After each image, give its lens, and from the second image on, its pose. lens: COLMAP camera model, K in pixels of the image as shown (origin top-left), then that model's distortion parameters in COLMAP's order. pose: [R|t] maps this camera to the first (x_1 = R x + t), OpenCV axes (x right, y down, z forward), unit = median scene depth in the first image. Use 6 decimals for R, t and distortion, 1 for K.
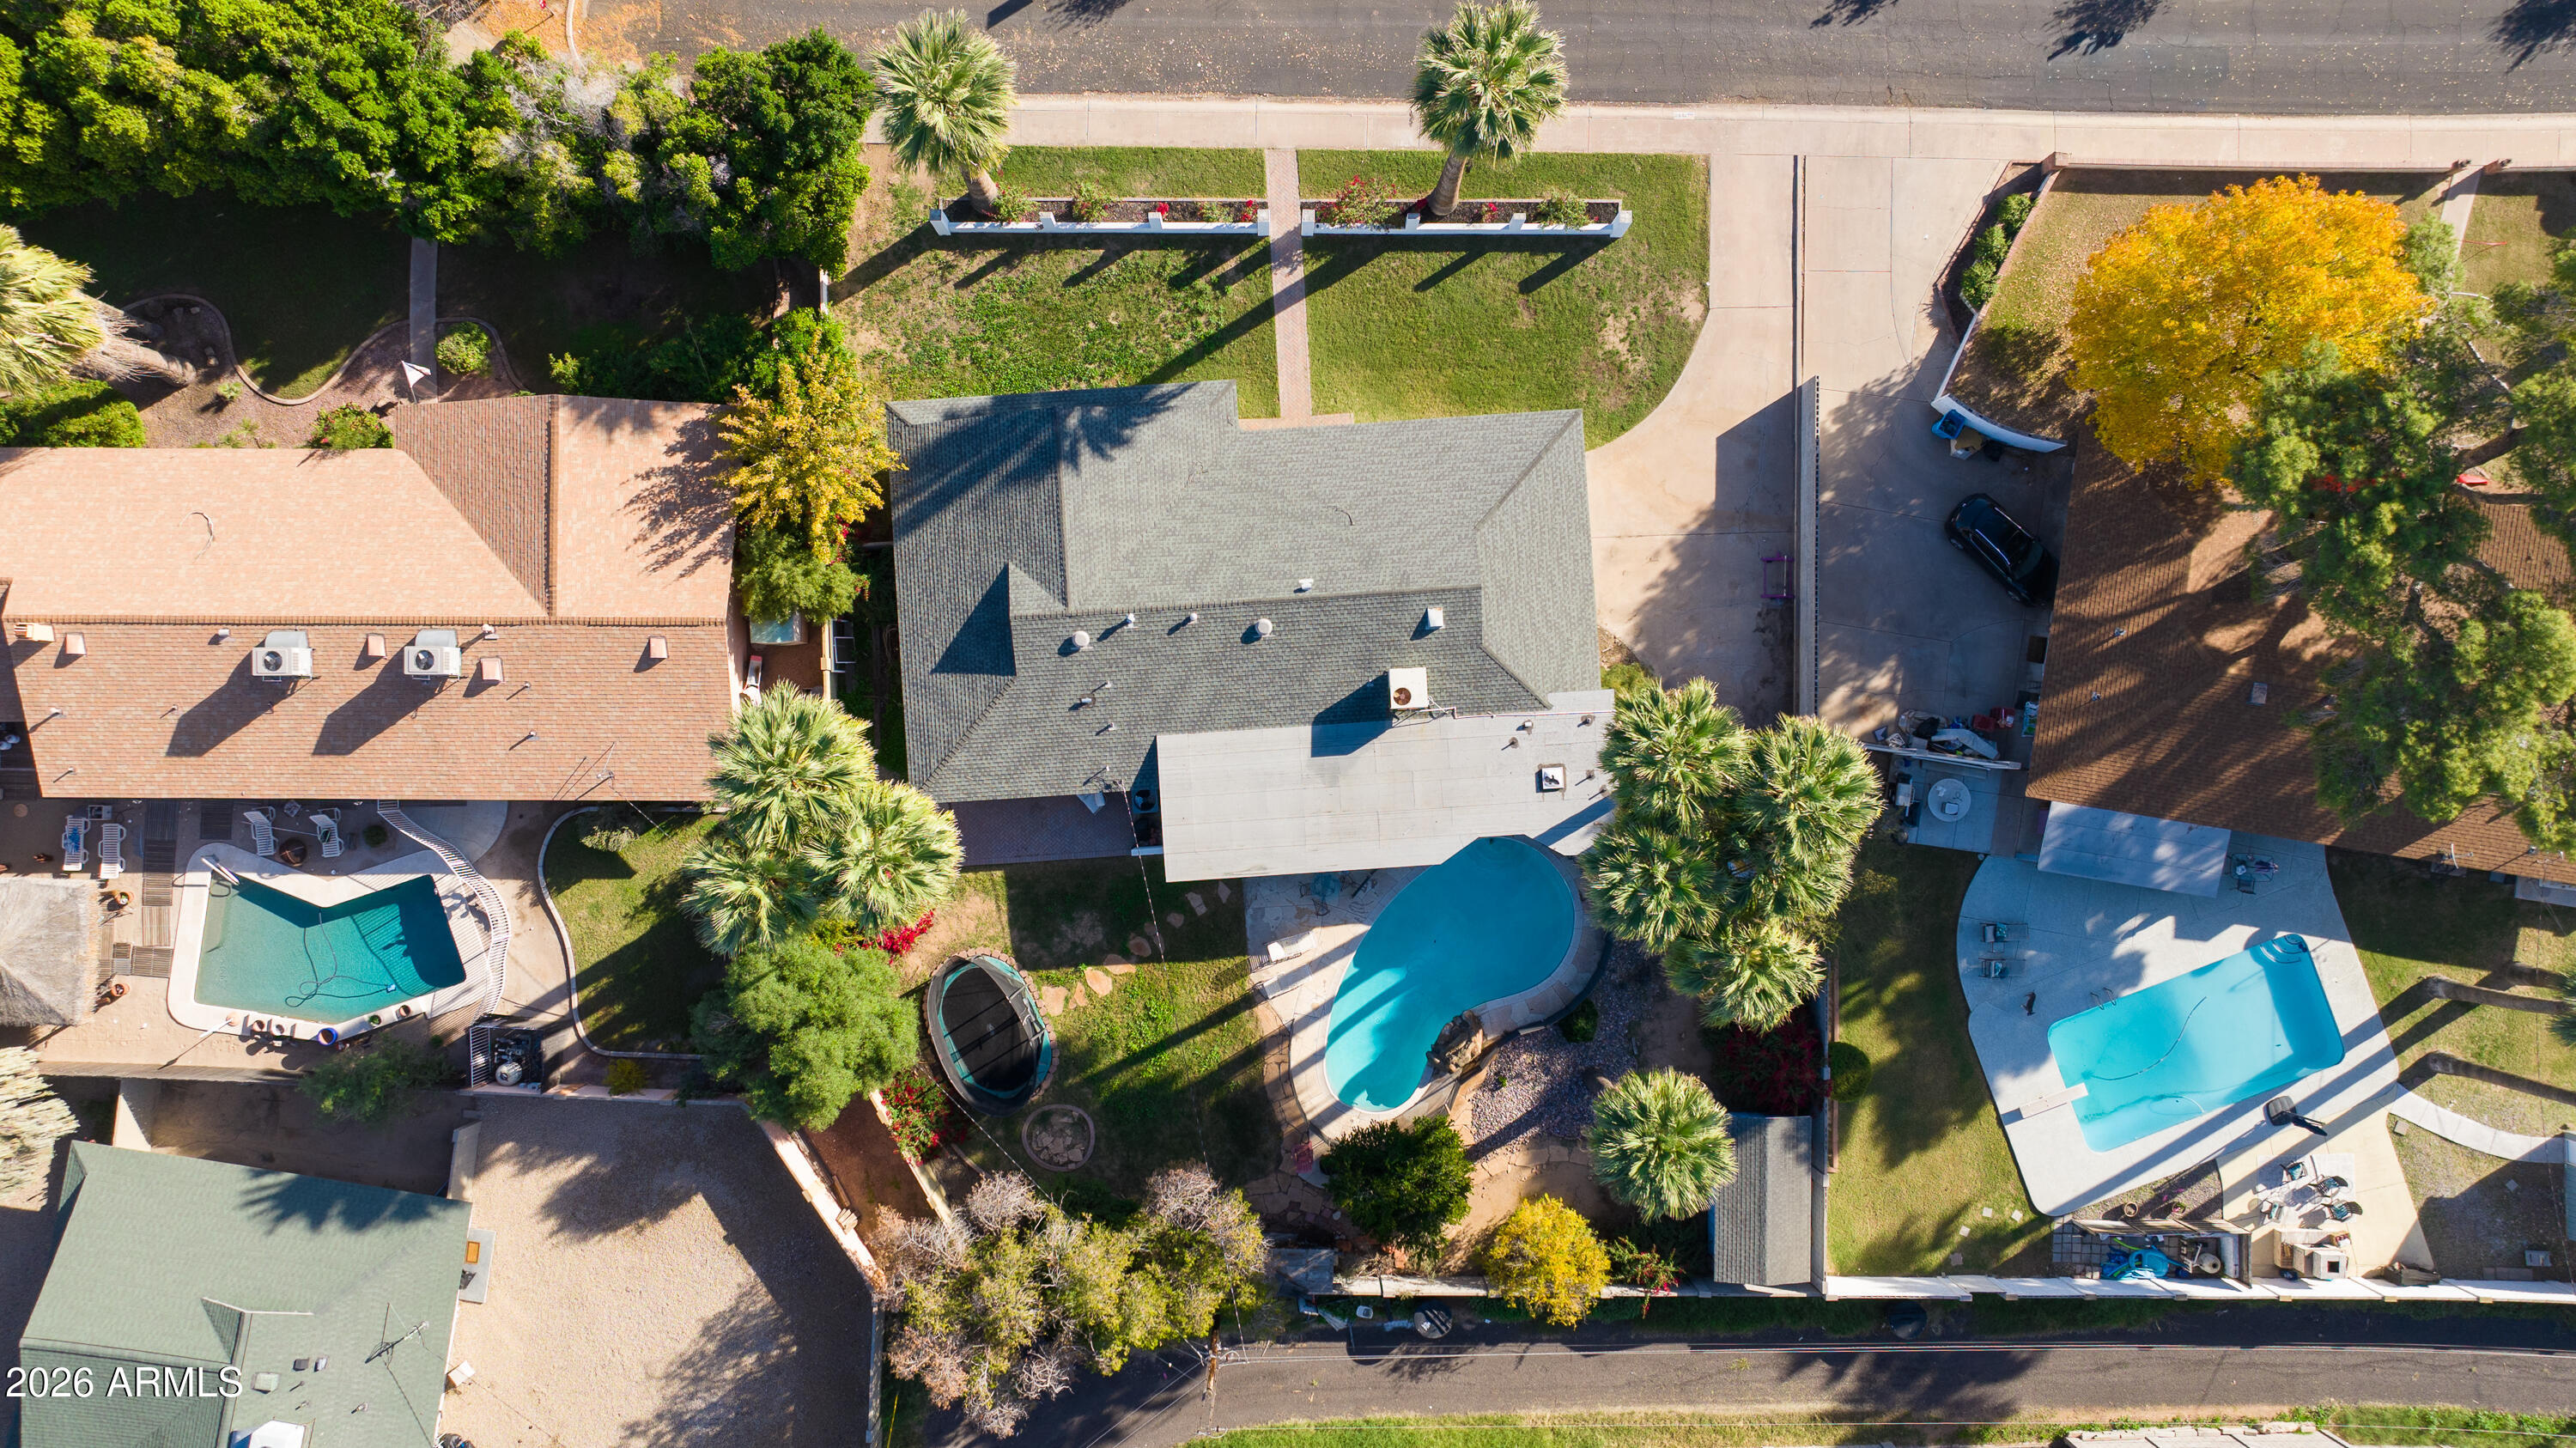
lens RADIAL K [[1829.5, 0, 1283.6], [0, 1829.5, 721.9], [0, 0, 1]] dist [0.001124, 0.003703]
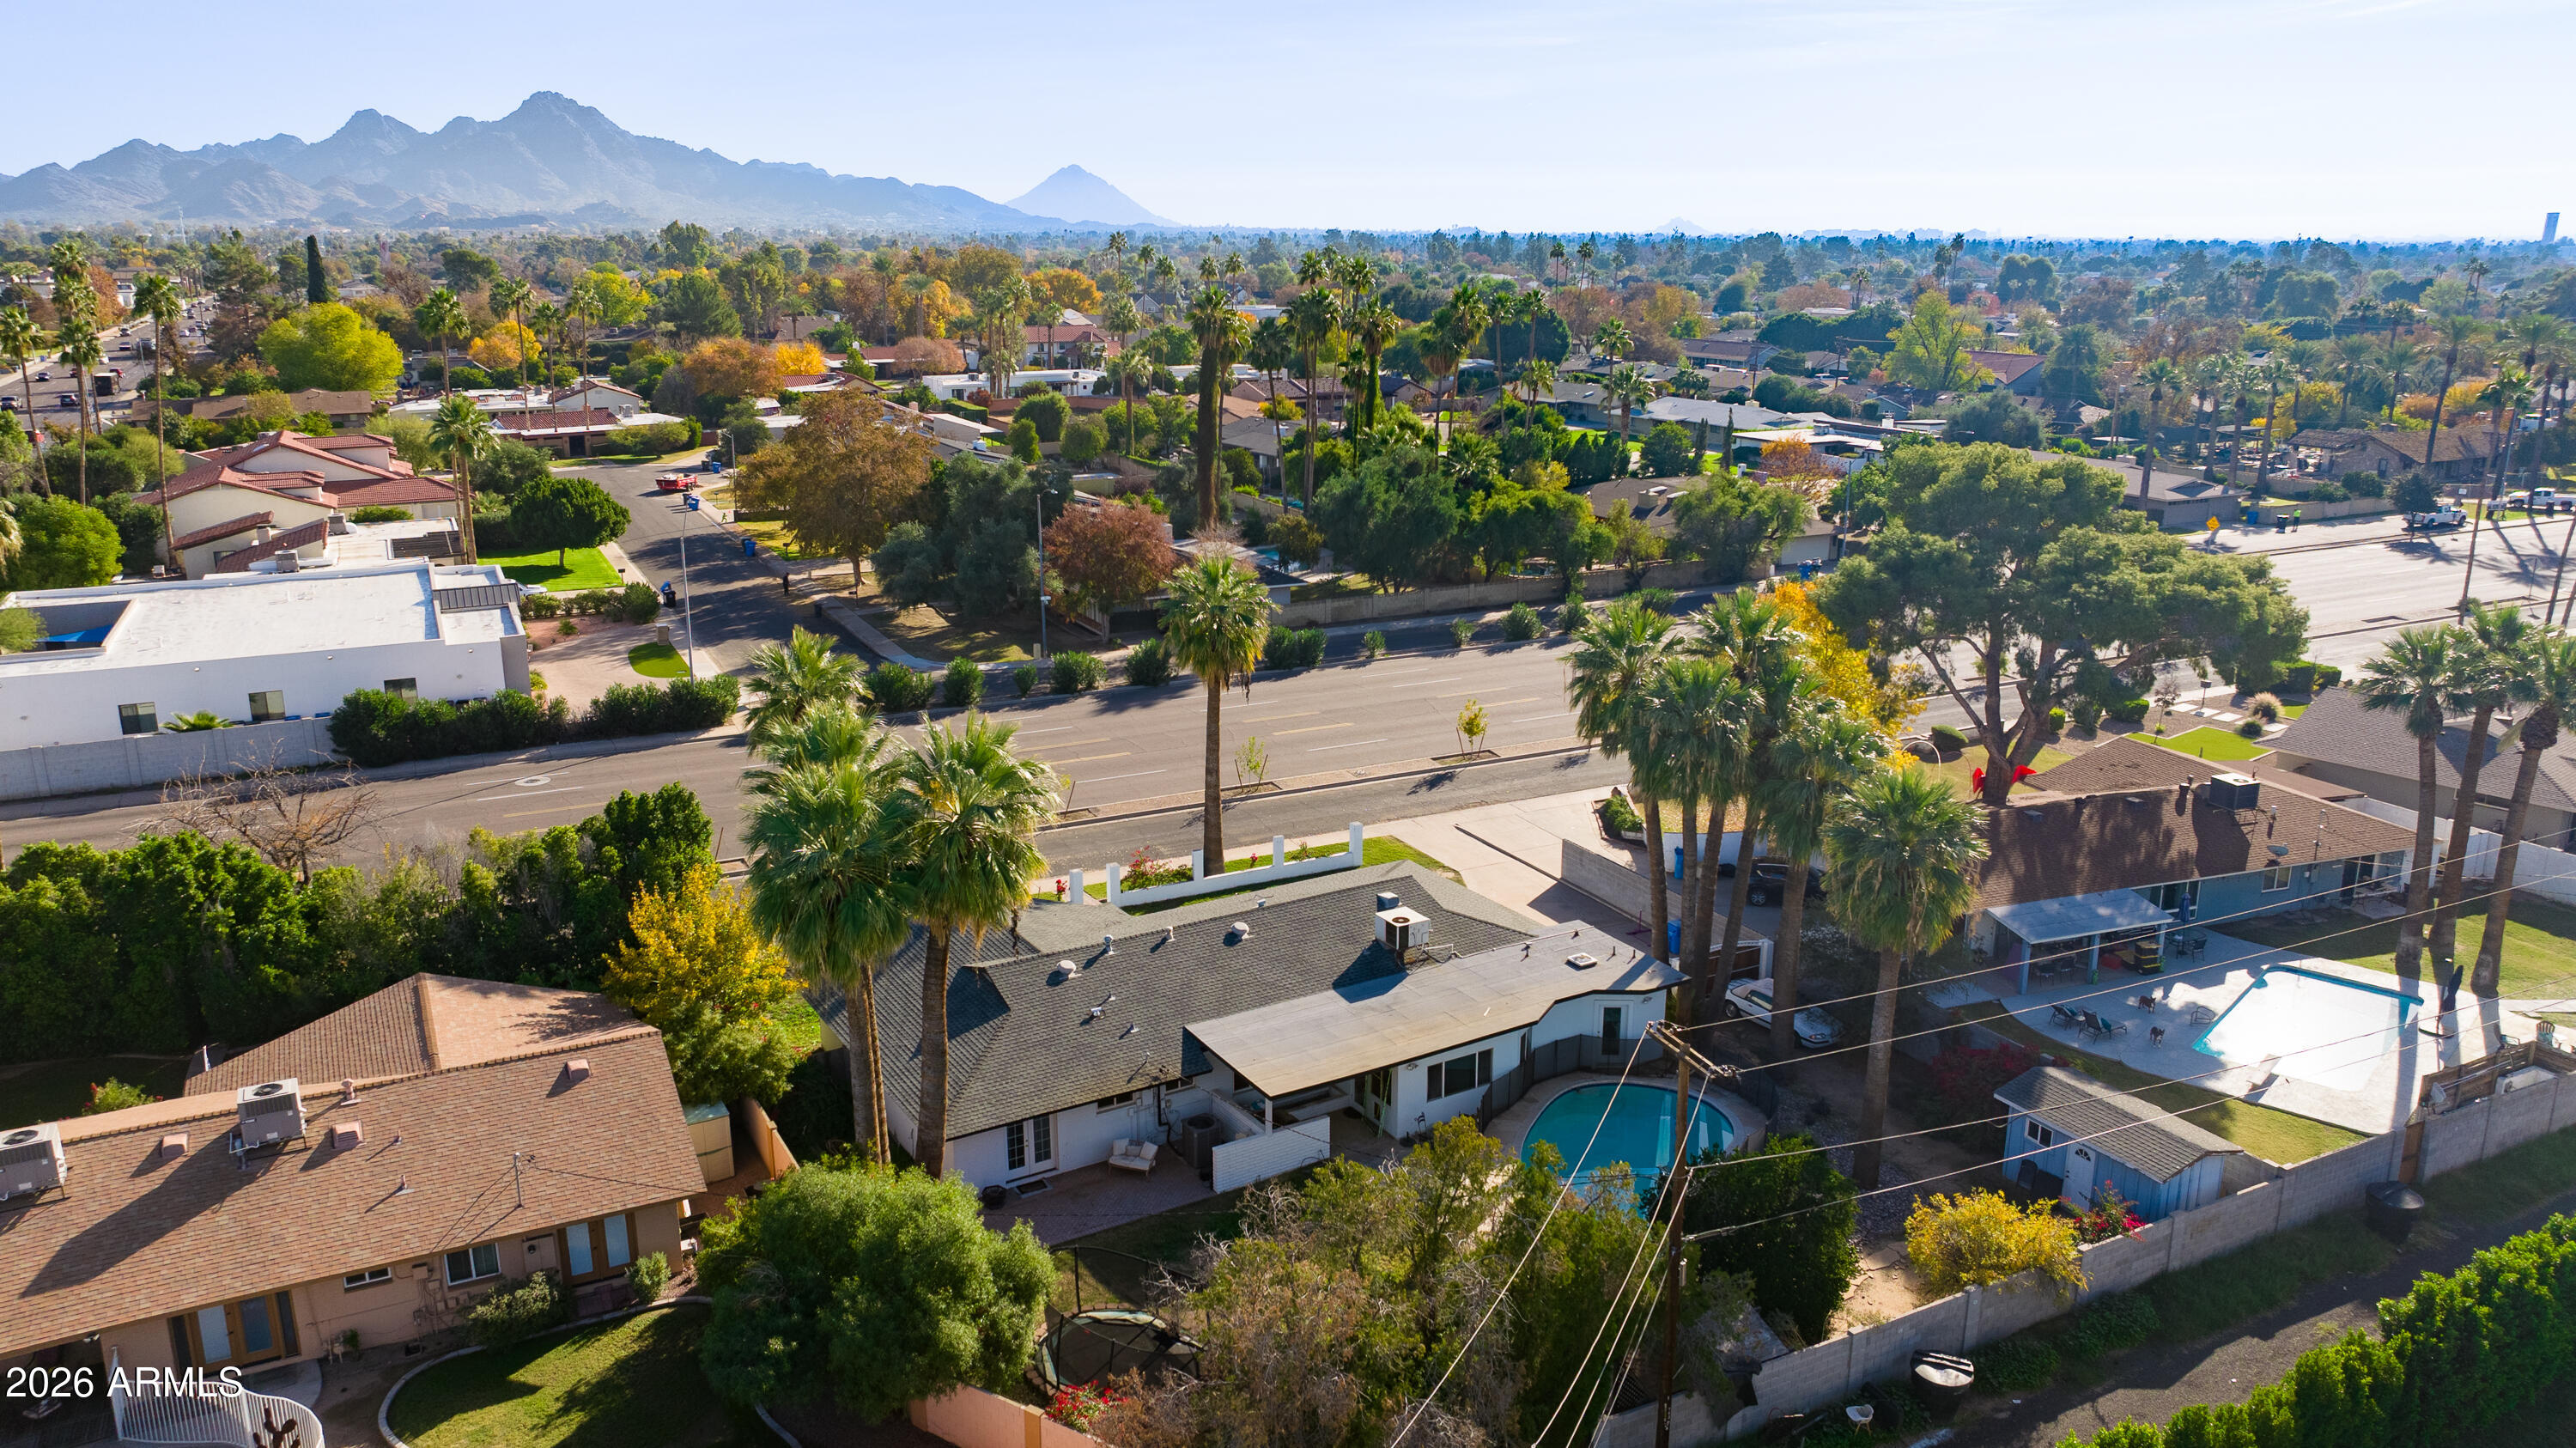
lens RADIAL K [[1829.5, 0, 1290.9], [0, 1829.5, 727.4], [0, 0, 1]] dist [0.001124, 0.003703]
pose [[0.884979, -0.133840, 0.445982, -0.397466], [0.465585, 0.240875, -0.851592, 0.745785], [0.006551, 0.961284, 0.275483, 0.625530]]
